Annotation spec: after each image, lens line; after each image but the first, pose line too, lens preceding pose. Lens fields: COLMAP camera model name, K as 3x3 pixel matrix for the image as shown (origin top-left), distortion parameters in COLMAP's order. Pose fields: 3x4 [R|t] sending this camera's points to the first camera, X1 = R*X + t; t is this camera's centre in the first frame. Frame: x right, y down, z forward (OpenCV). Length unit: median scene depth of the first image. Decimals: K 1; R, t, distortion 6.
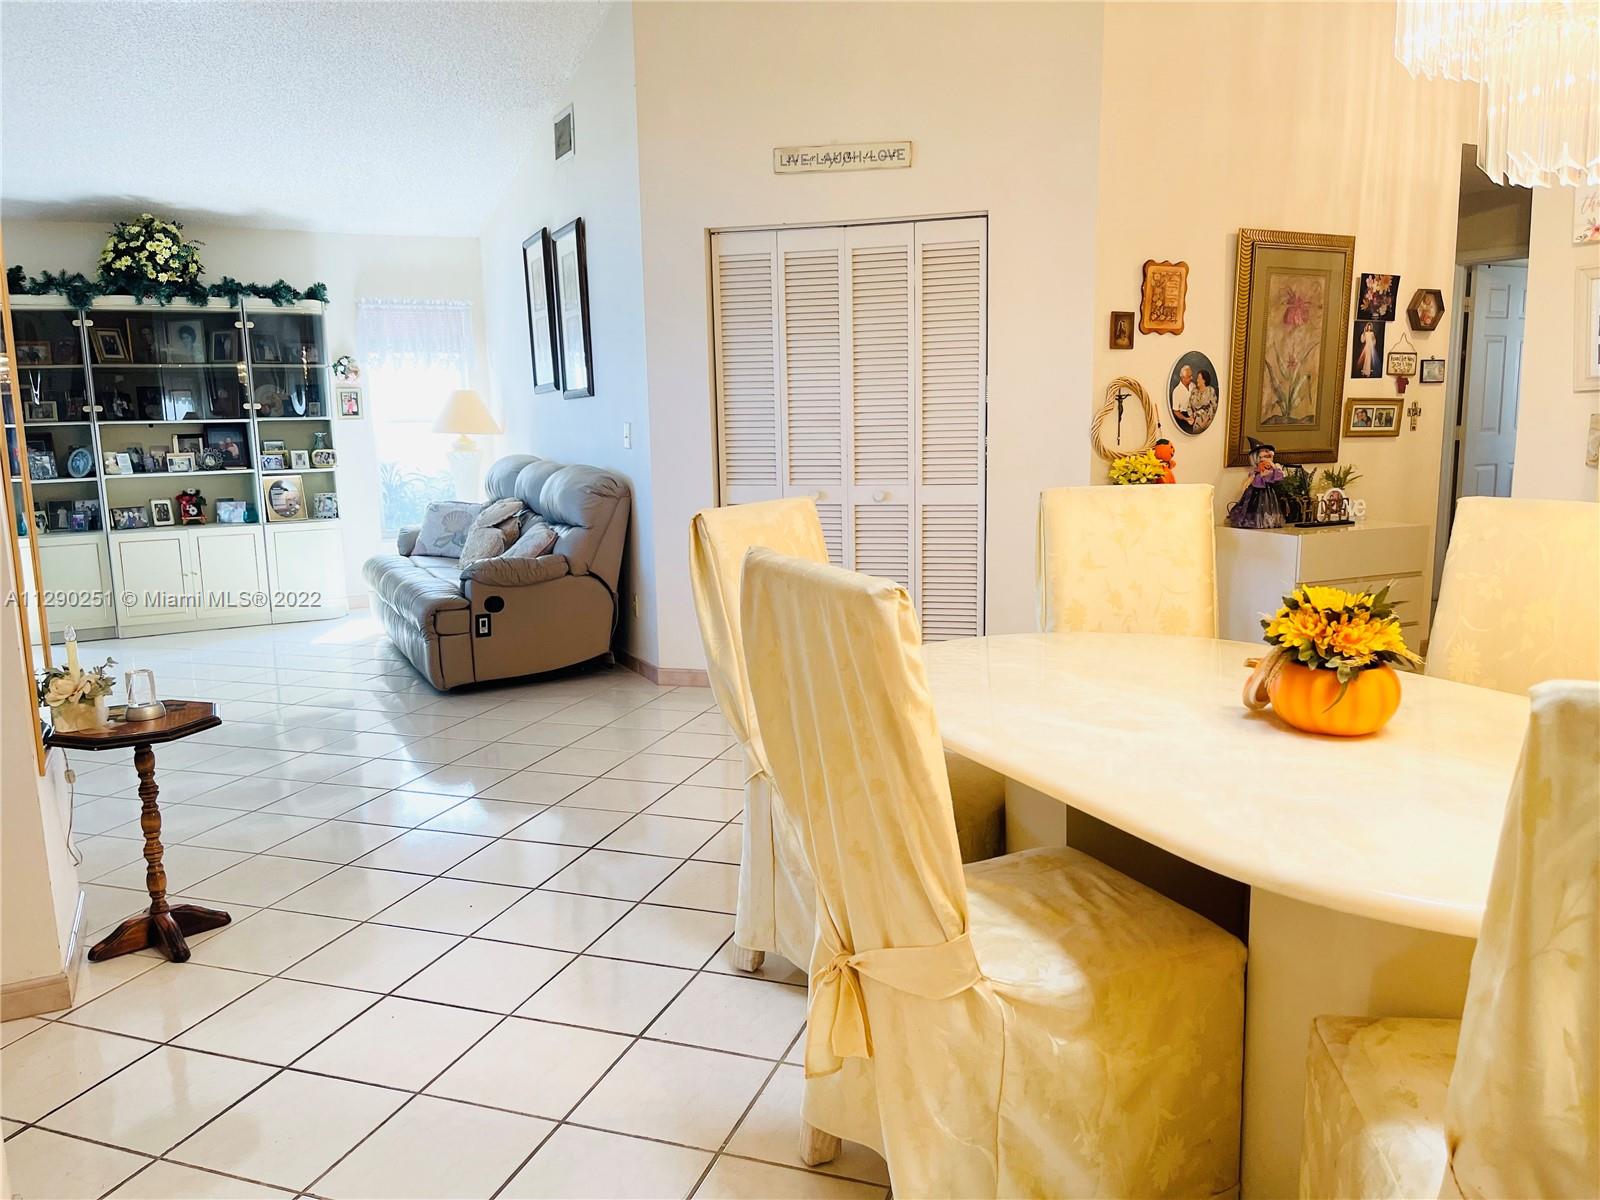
lens RADIAL K [[1192.5, 0, 795.6], [0, 1192.5, 604.9], [0, 0, 1]] dist [0.047486, -0.049099]
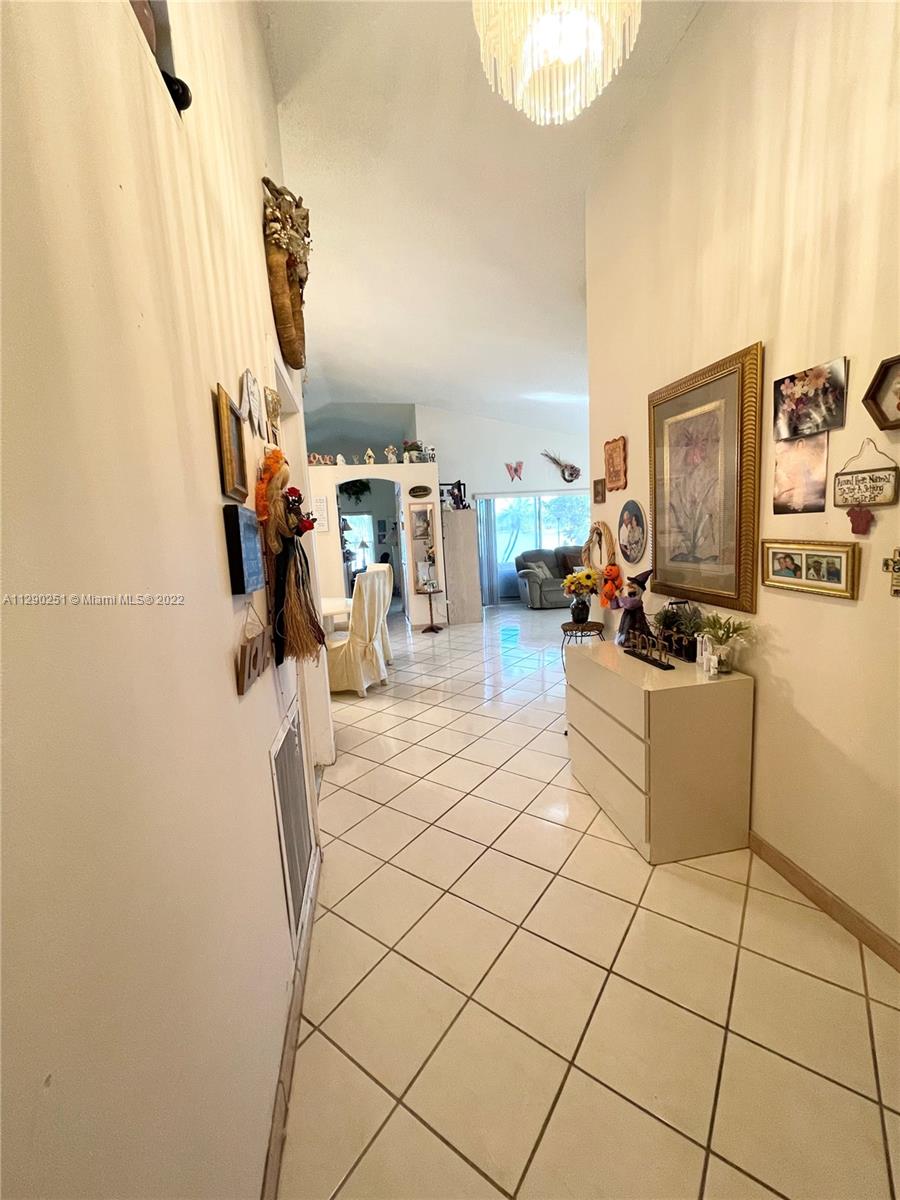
lens RADIAL K [[485.5, 0, 448.5], [0, 485.5, 597.0], [0, 0, 1]] dist [-0.002985, -0.000195]
pose [[-0.292157, 0.160946, -0.942730, 0.879364], [-0.096595, 0.975731, 0.196515, -0.186161], [0.951480, 0.148477, -0.269520, 0.934236]]
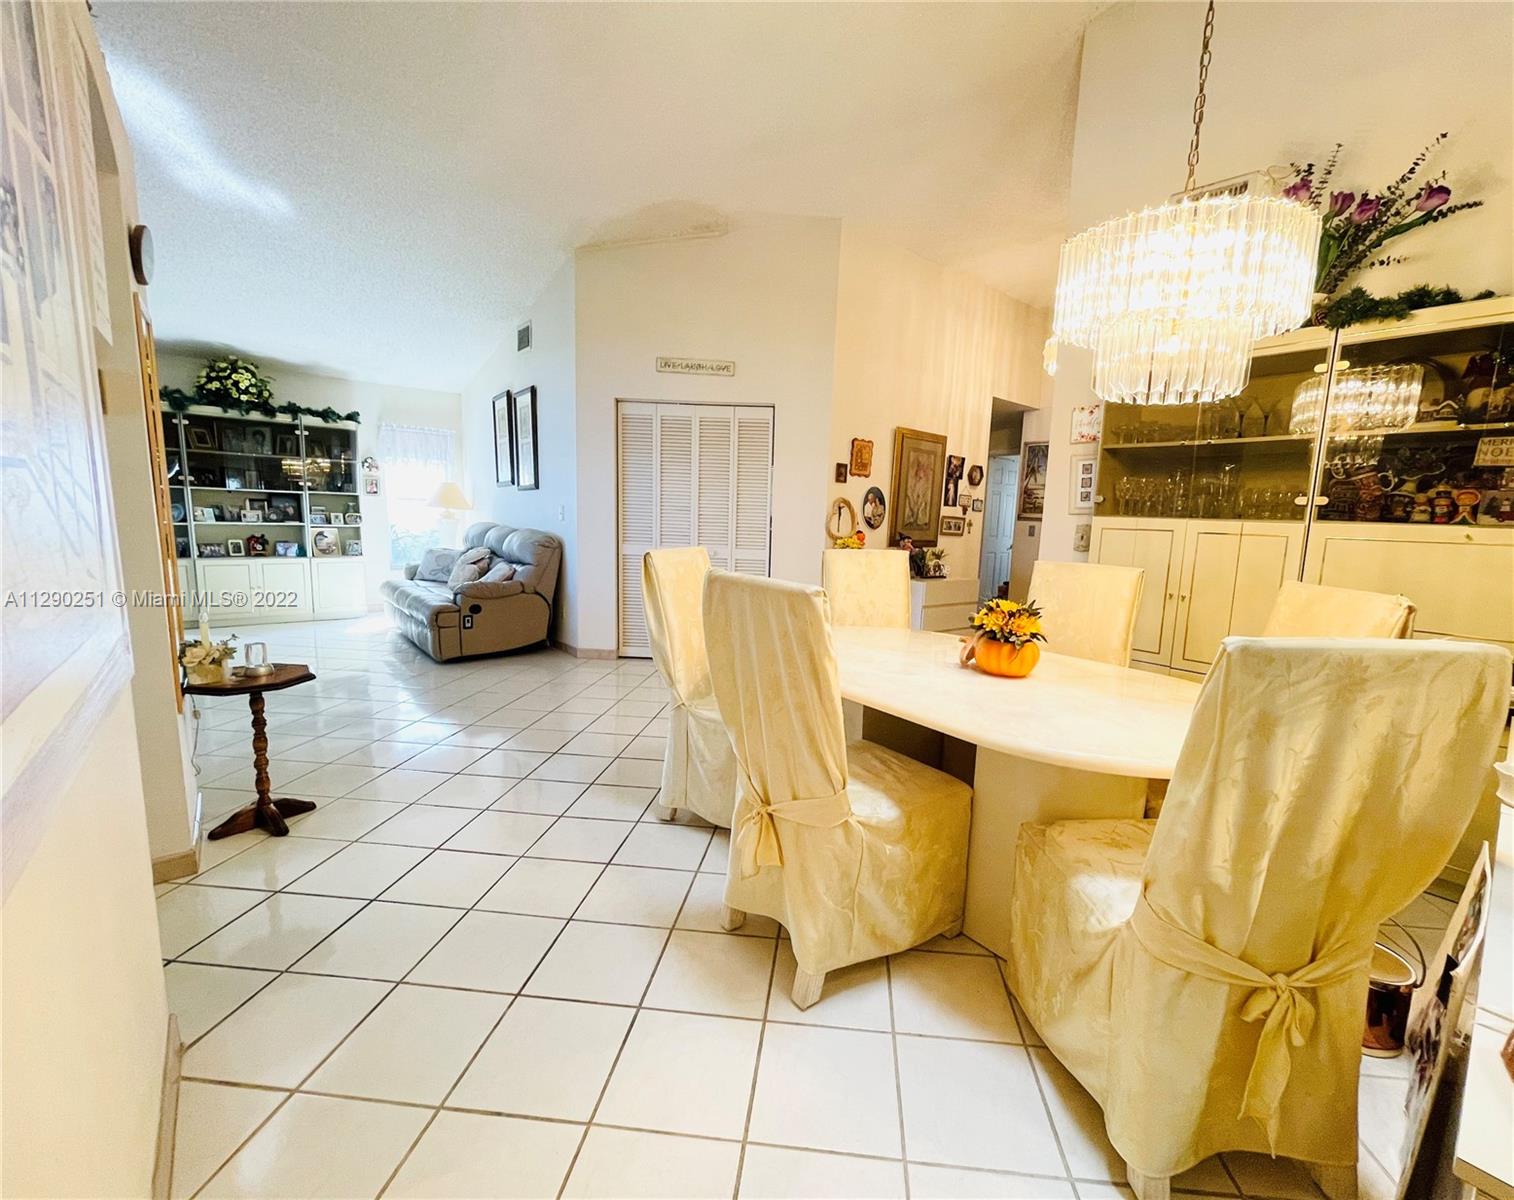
lens RADIAL K [[637.1, 0, 790.4], [0, 637.1, 607.3], [0, 0, 1]] dist [-0.001236, 0.000791]
pose [[0.967773, 0.021129, 0.250934, -0.054185], [-0.016359, 0.999644, -0.021081, 0.008711], [-0.251291, 0.016296, 0.967775, 0.034419]]
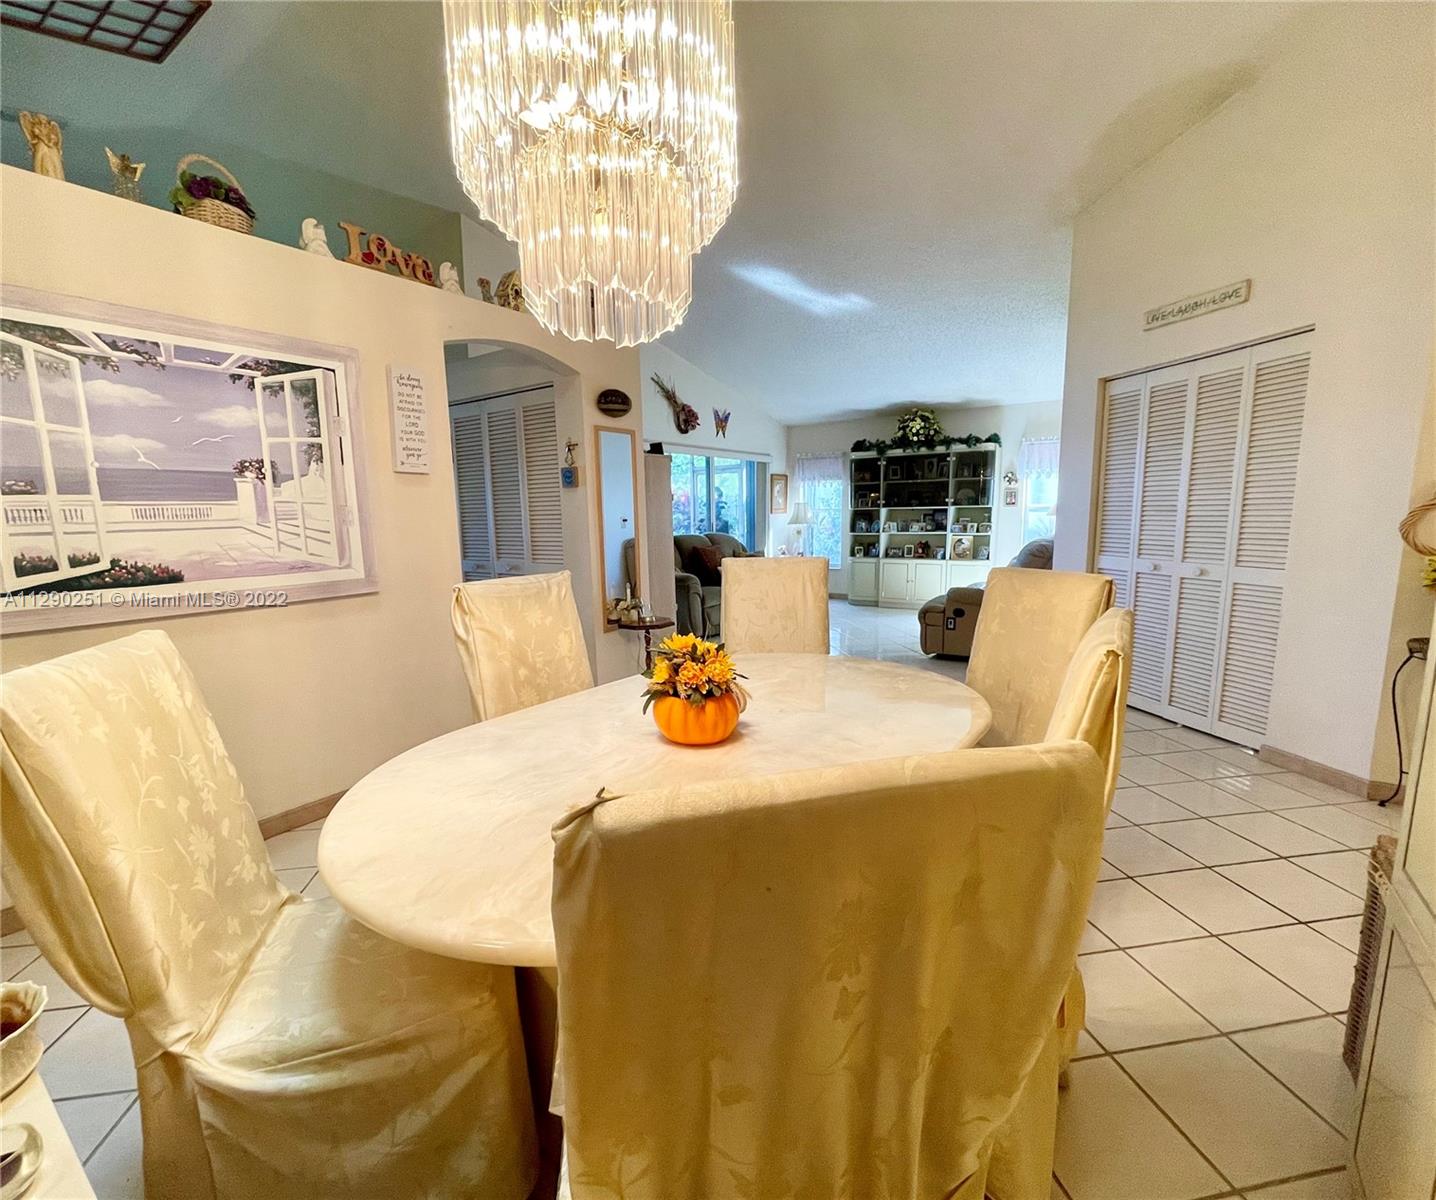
lens RADIAL K [[638.0, 0, 711.3], [0, 638.0, 605.2], [0, 0, 1]] dist [0.013084, 0.000152]
pose [[0.486290, 0.141199, -0.862314, 0.409286], [-0.137258, 0.986950, 0.084203, -0.043816], [0.862950, 0.077412, 0.499325, 0.225803]]
